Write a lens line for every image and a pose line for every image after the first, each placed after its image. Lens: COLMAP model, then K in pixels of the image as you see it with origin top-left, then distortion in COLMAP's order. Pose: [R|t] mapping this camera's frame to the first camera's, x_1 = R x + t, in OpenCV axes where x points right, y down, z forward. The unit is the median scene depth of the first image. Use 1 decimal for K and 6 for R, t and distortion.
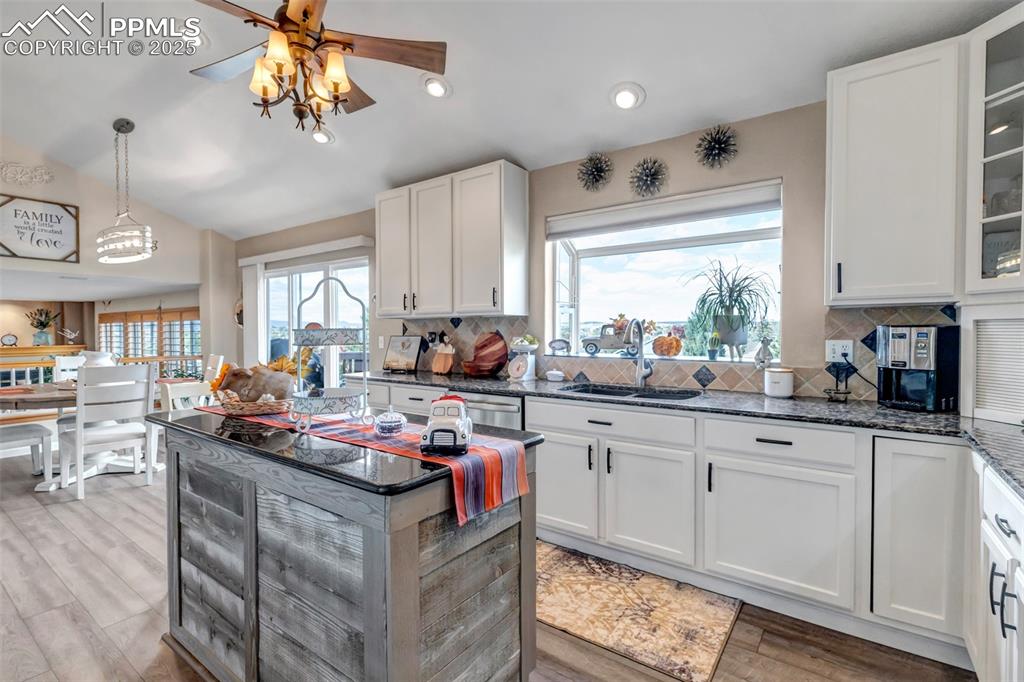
lens RADIAL K [[474.3, 0, 510.8], [0, 474.3, 339.8], [0, 0, 1]] dist [0.002408, 0.000208]
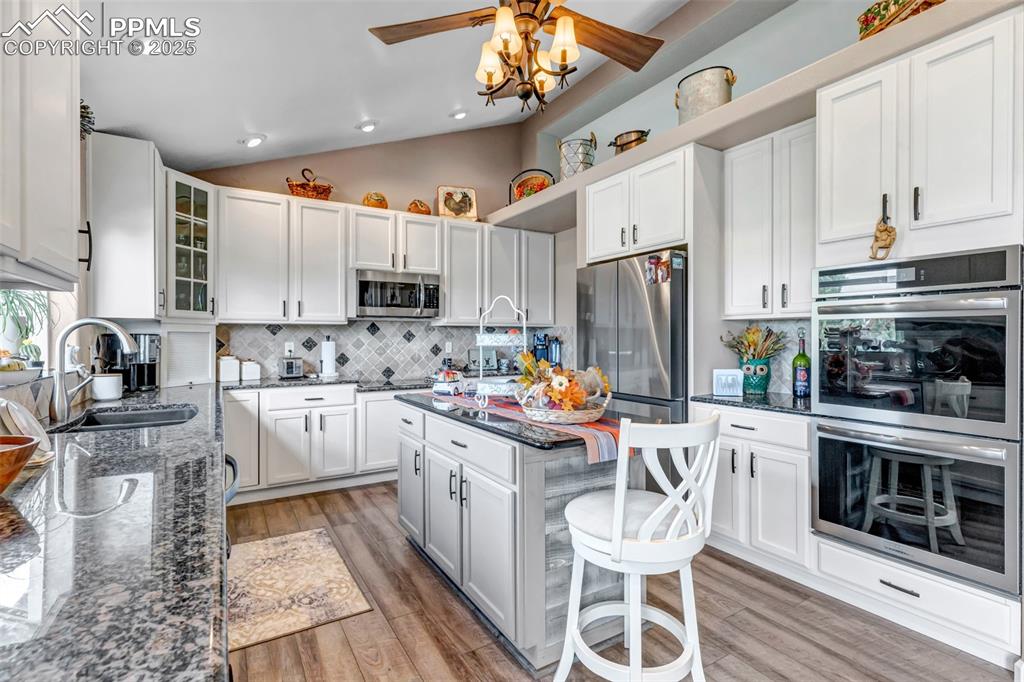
lens RADIAL K [[474.3, 0, 510.8], [0, 474.3, 339.8], [0, 0, 1]] dist [0.002408, 0.000208]
pose [[-0.921960, 0.002826, 0.387276, -0.455290], [0.010810, 0.999772, 0.018439, -0.015609], [-0.387135, 0.021186, -0.921779, 1.106826]]
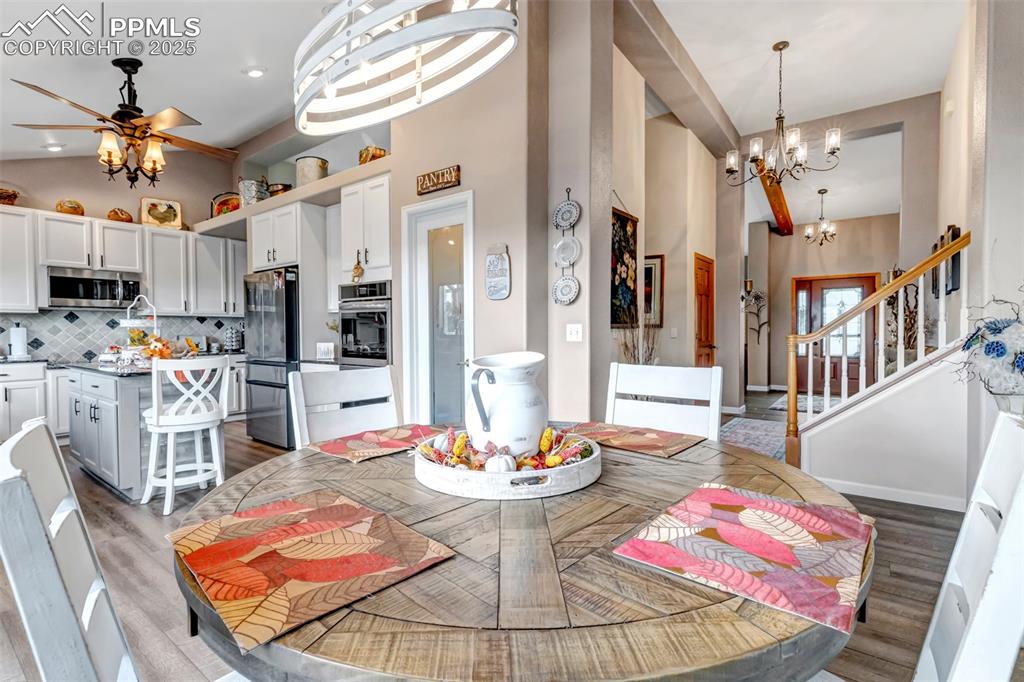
lens RADIAL K [[466.7, 0, 510.7], [0, 466.7, 341.5], [0, 0, 1]] dist [-0.001943, -0.000072]
pose [[-0.999854, 0.006894, 0.015632, -1.009740], [0.007521, 0.999155, 0.040406, 0.001448], [-0.015340, 0.040517, -0.999061, 1.505303]]
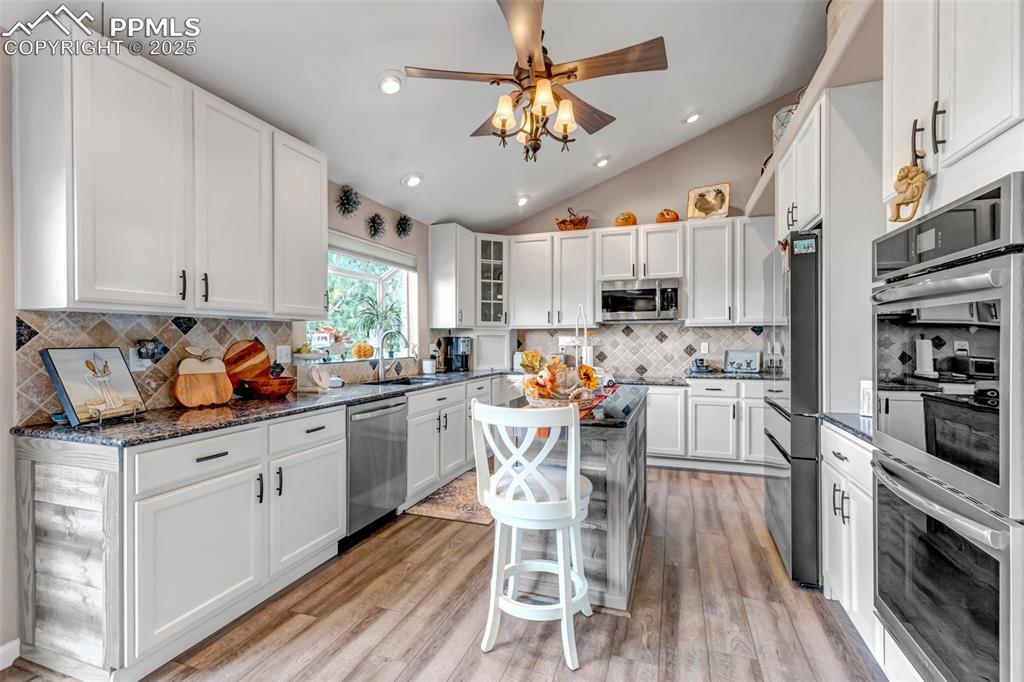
lens RADIAL K [[466.7, 0, 510.7], [0, 466.7, 341.5], [0, 0, 1]] dist [-0.001943, -0.000072]
pose [[-0.283639, 0.000709, 0.958931, -0.896742], [0.021934, 0.999743, 0.005749, -0.009008], [-0.958680, 0.022664, -0.283582, 0.827825]]
